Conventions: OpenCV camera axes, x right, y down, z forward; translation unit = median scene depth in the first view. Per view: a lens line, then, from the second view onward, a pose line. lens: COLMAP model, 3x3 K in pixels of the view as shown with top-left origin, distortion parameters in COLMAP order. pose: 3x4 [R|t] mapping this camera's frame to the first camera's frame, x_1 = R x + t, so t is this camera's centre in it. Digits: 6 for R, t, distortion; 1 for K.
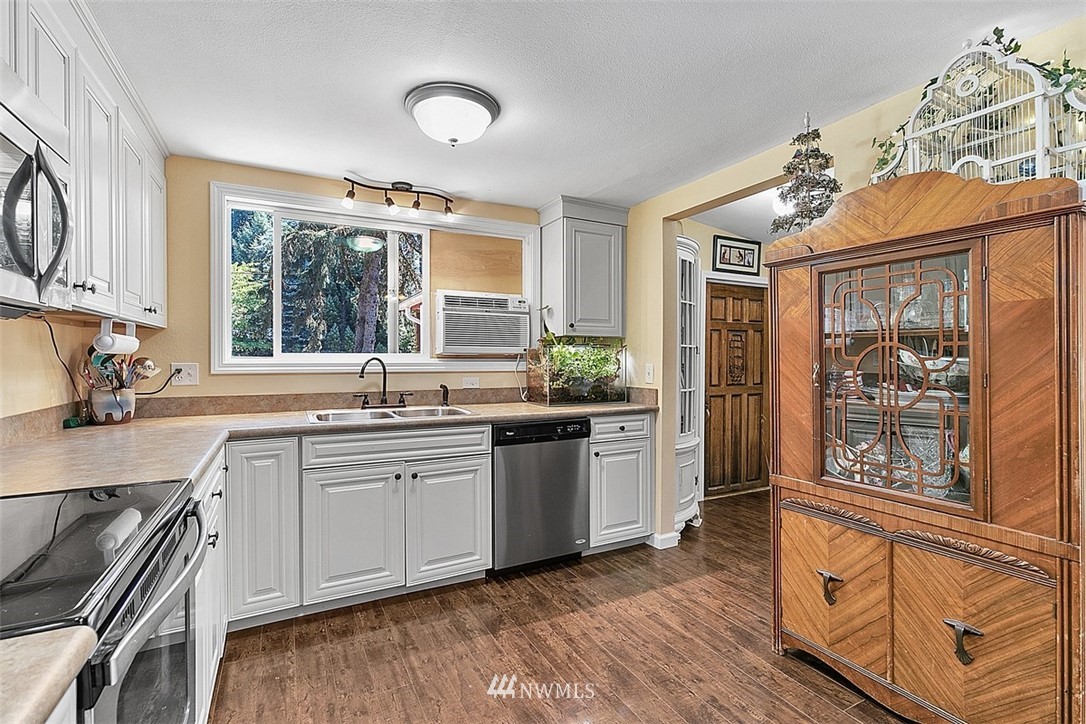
lens RADIAL K [[505.7, 0, 544.8], [0, 505.7, 358.5], [0, 0, 1]] dist [0.000662, 0.001562]
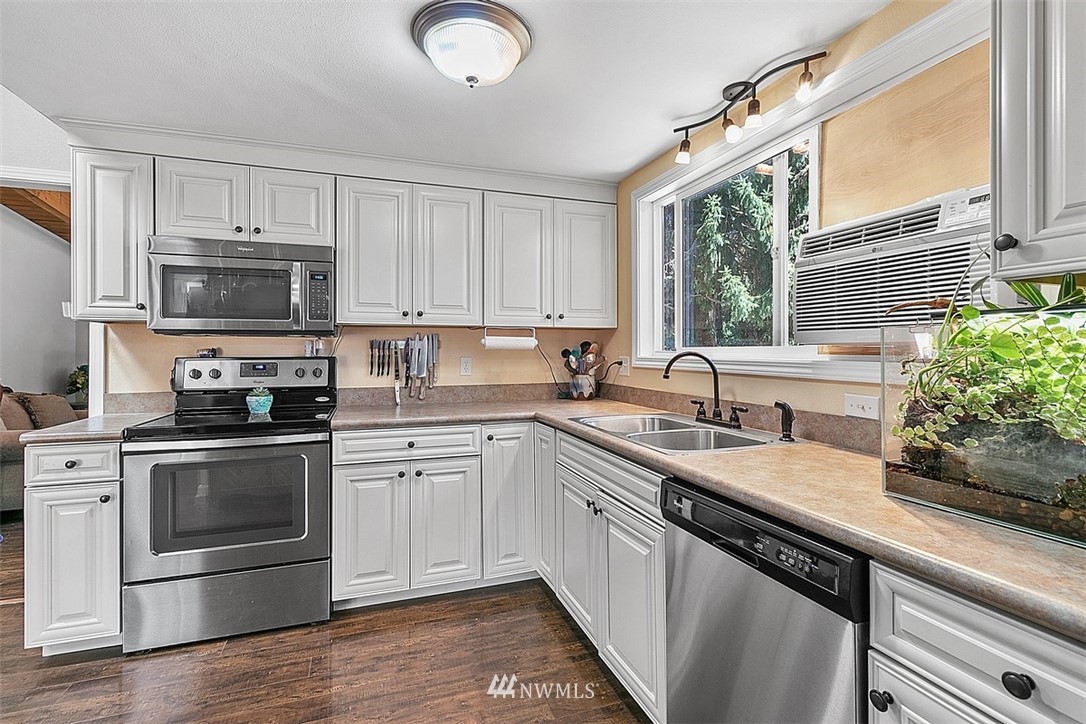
lens RADIAL K [[505.7, 0, 542.9], [0, 505.7, 350.4], [0, 0, 1]] dist [0.000662, 0.001562]
pose [[-0.145874, 0.000352, -0.989303, 0.416590], [-0.000708, 1.000000, 0.000460, -0.004712], [0.989303, 0.000768, -0.145874, 0.872810]]
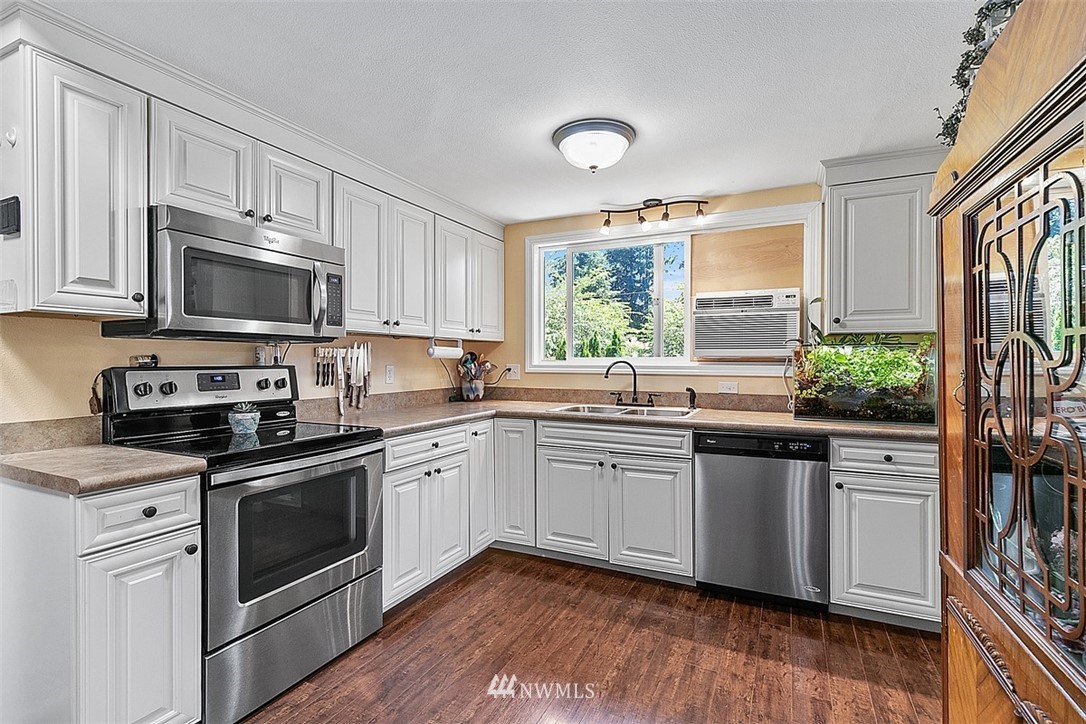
lens RADIAL K [[505.7, 0, 544.1], [0, 505.7, 362.7], [0, 0, 1]] dist [0.000662, 0.001562]
pose [[0.592827, 0.004021, -0.805320, 0.468860], [-0.002504, 0.999992, 0.003150, -0.000660], [0.805326, 0.000149, 0.592832, 0.177087]]
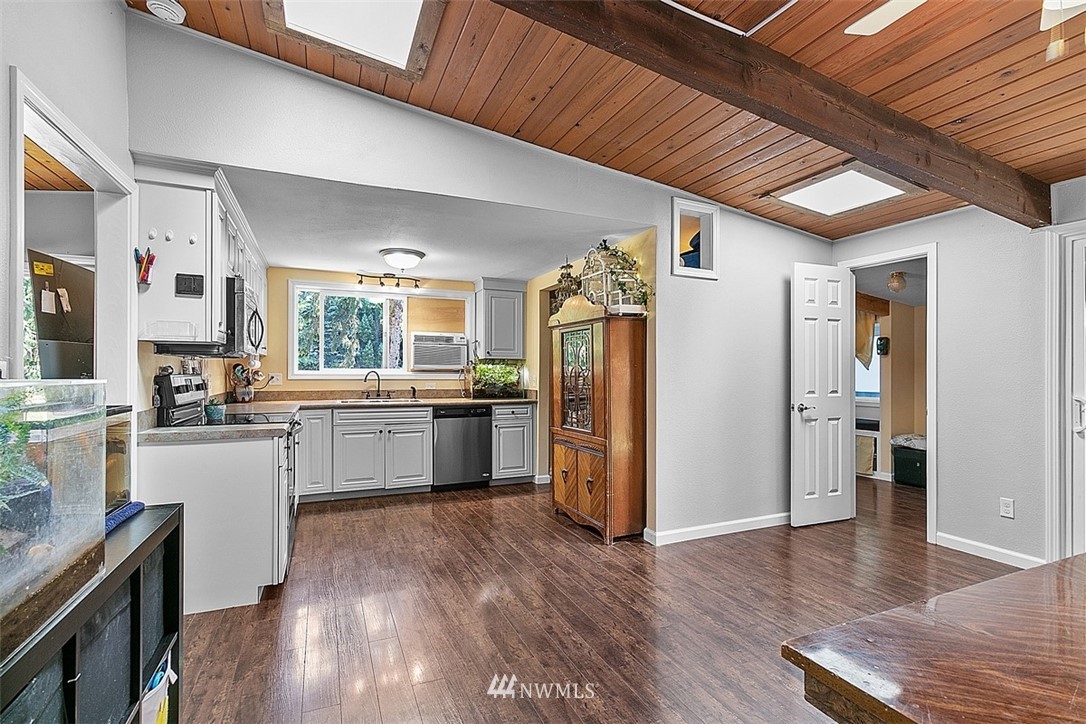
lens RADIAL K [[505.7, 0, 544.1], [0, 505.7, 372.7], [0, 0, 1]] dist [0.000662, 0.001562]
pose [[0.997921, 0.003712, -0.064338, 0.391524], [-0.003824, 0.999991, -0.001616, 0.004627], [0.064331, 0.001859, 0.997927, -0.770345]]
